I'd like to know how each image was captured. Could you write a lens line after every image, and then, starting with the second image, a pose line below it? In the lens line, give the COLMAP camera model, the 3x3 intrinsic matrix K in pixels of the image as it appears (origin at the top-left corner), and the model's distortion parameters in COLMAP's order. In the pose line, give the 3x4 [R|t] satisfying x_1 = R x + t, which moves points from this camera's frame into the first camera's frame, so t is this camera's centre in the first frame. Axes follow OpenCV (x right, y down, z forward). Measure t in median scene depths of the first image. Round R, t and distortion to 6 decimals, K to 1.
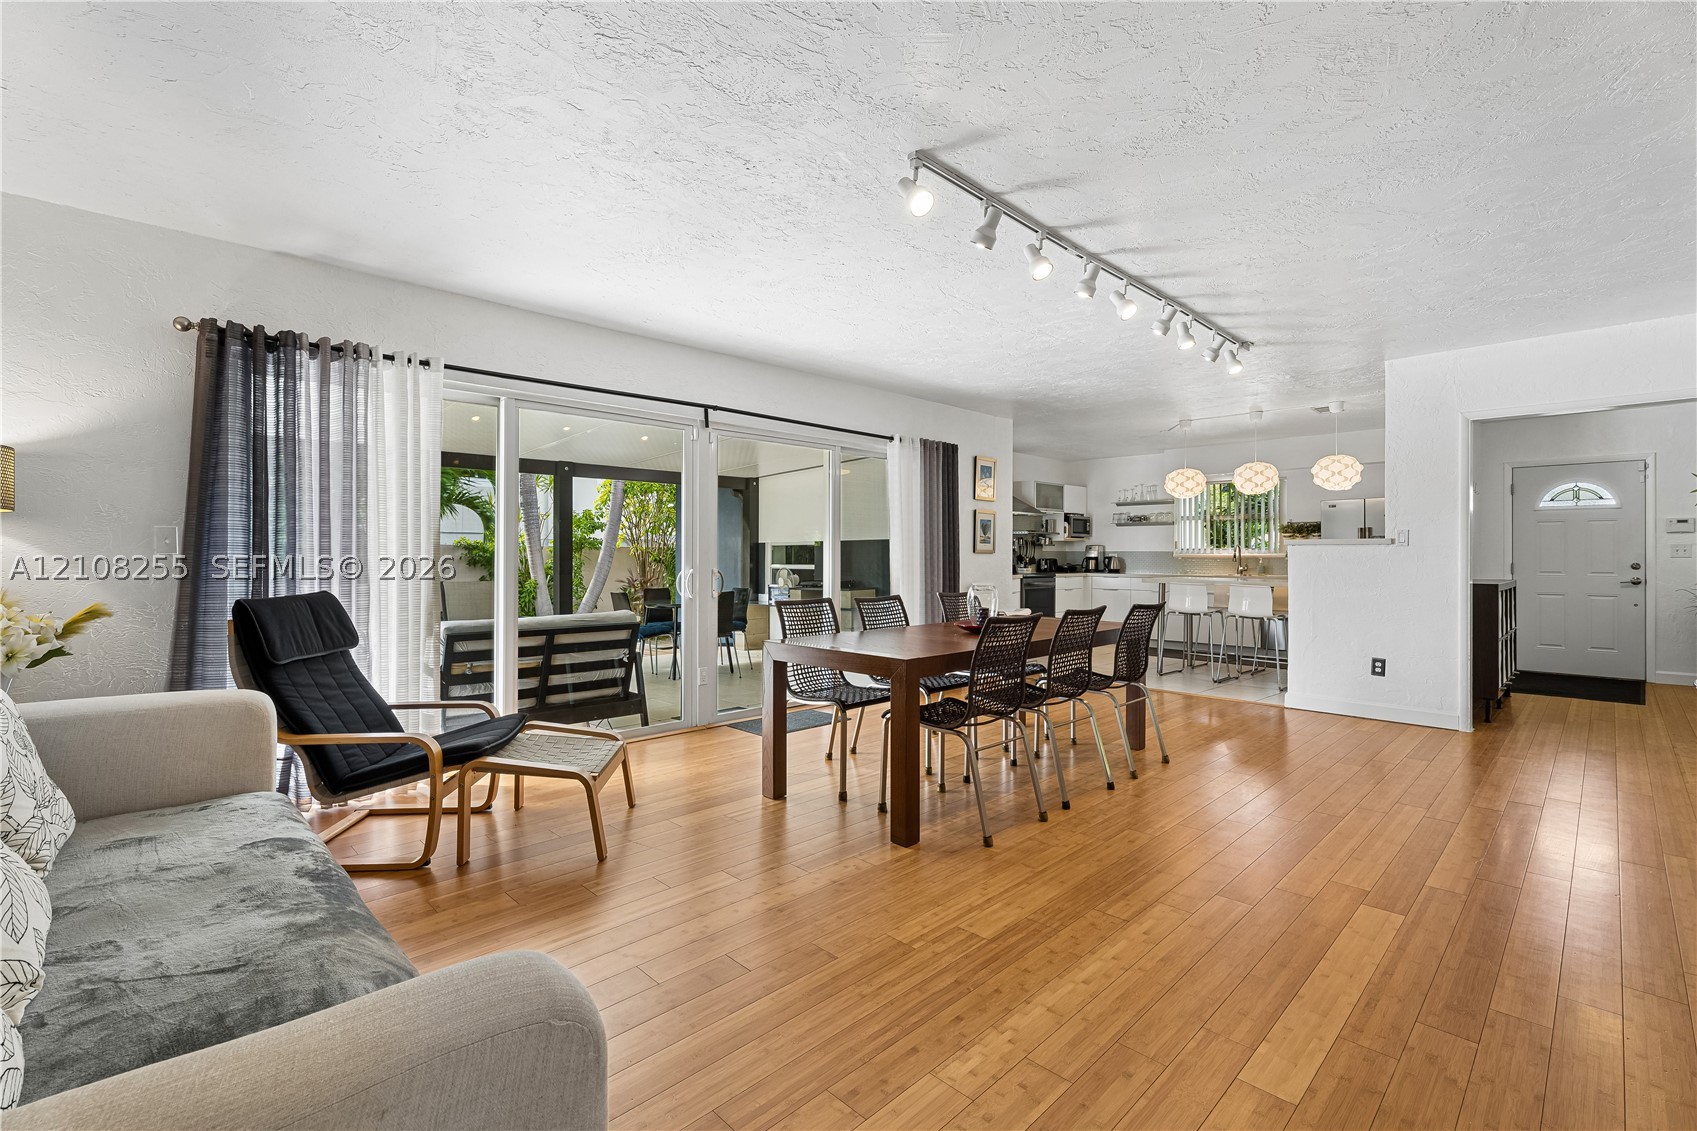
lens RADIAL K [[752.2, 0, 835.0], [0, 752.2, 556.2], [0, 0, 1]] dist [0.002091, -0.000825]
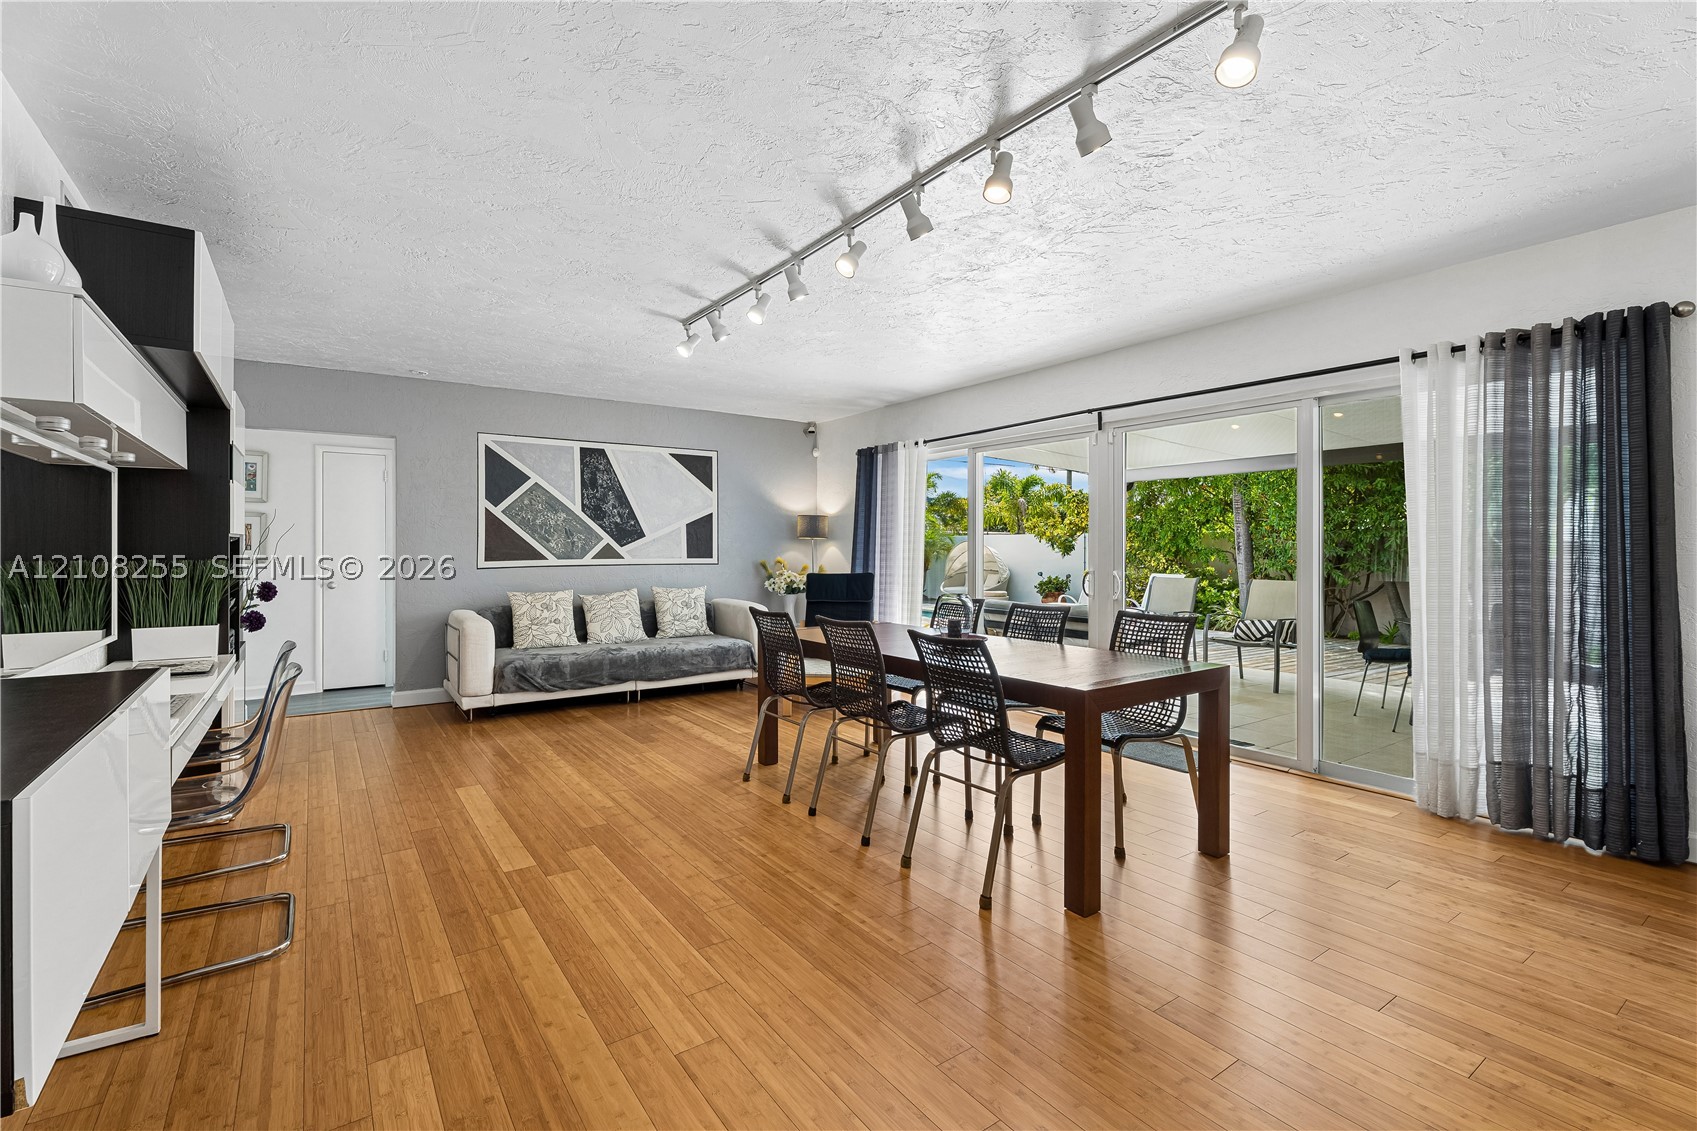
lens RADIAL K [[752.2, 0, 843.7], [0, 752.2, 553.7], [0, 0, 1]] dist [0.002091, -0.000825]
pose [[-0.153916, 0.007168, -0.988058, 1.503699], [-0.001158, 0.999972, 0.007435, -0.022086], [0.988083, 0.002288, -0.153904, 1.398017]]
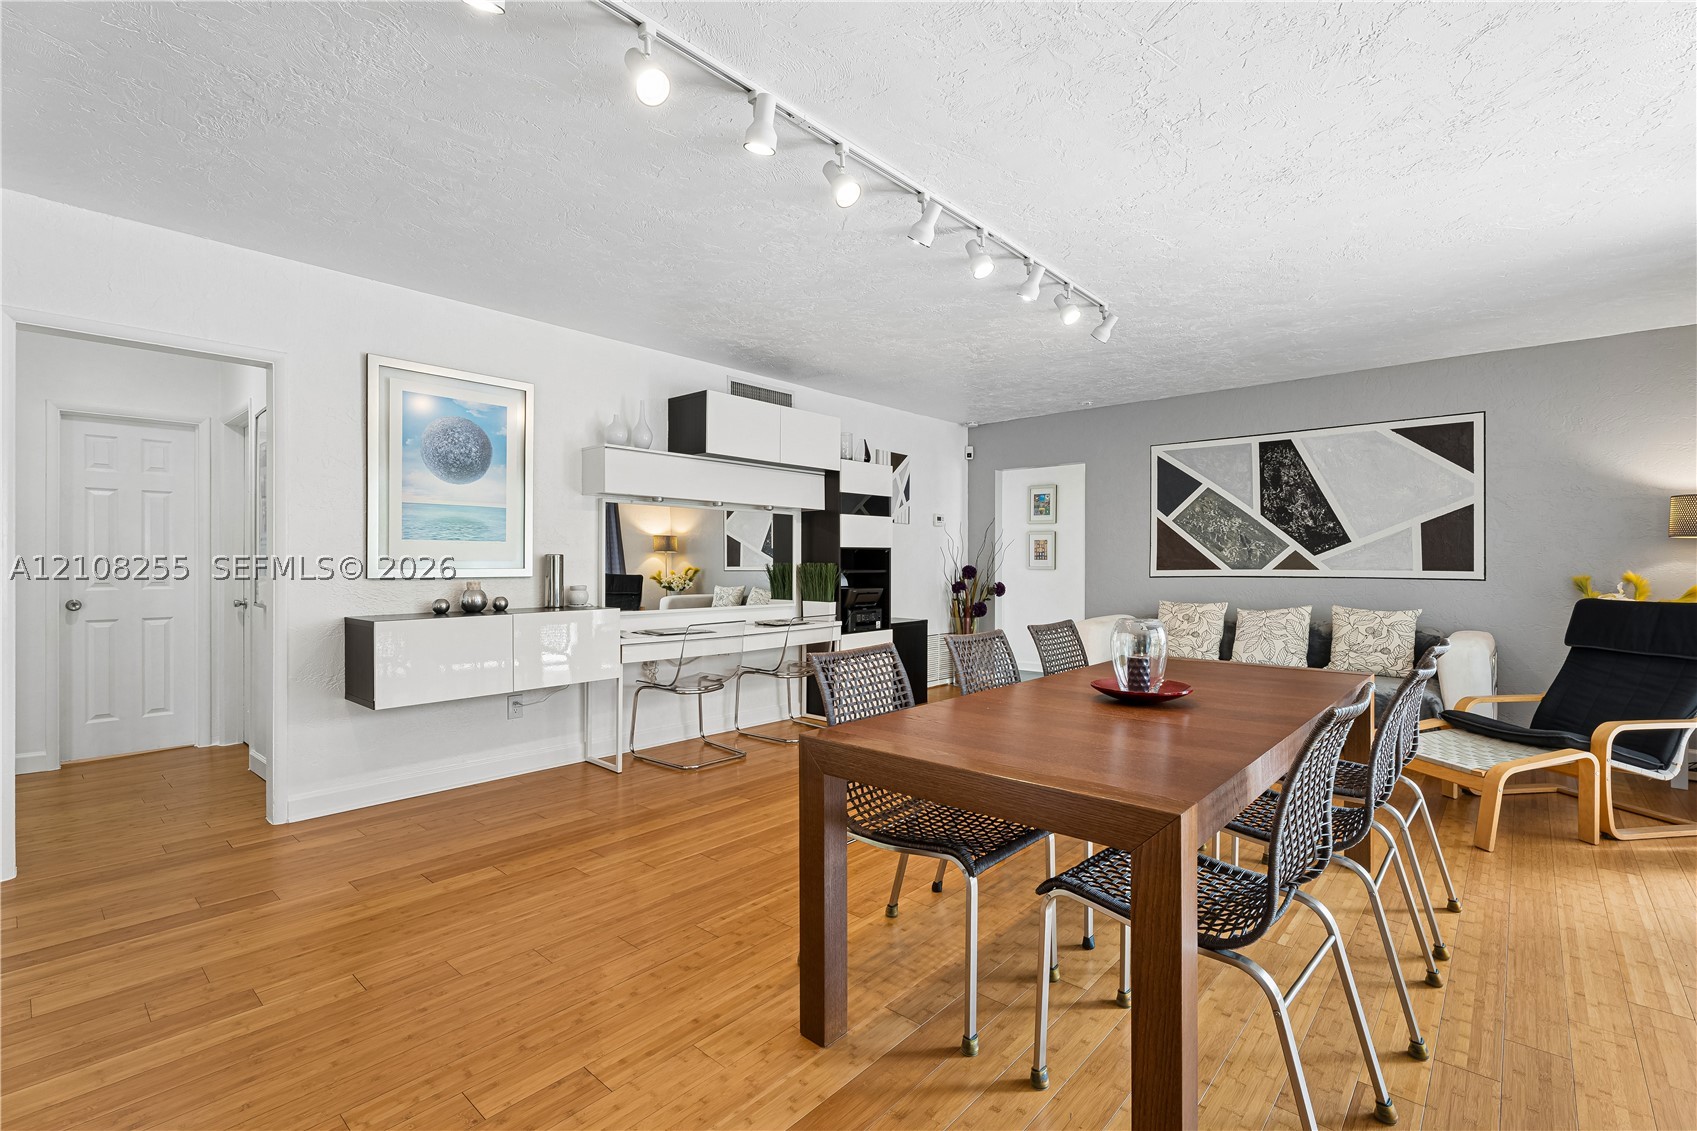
lens RADIAL K [[752.2, 0, 840.2], [0, 752.2, 565.4], [0, 0, 1]] dist [0.002091, -0.000825]
pose [[-0.997335, -0.002540, -0.072920, 0.649474], [-0.002883, 0.999985, 0.004594, -0.005091], [0.072907, 0.004792, -0.997327, 2.163213]]
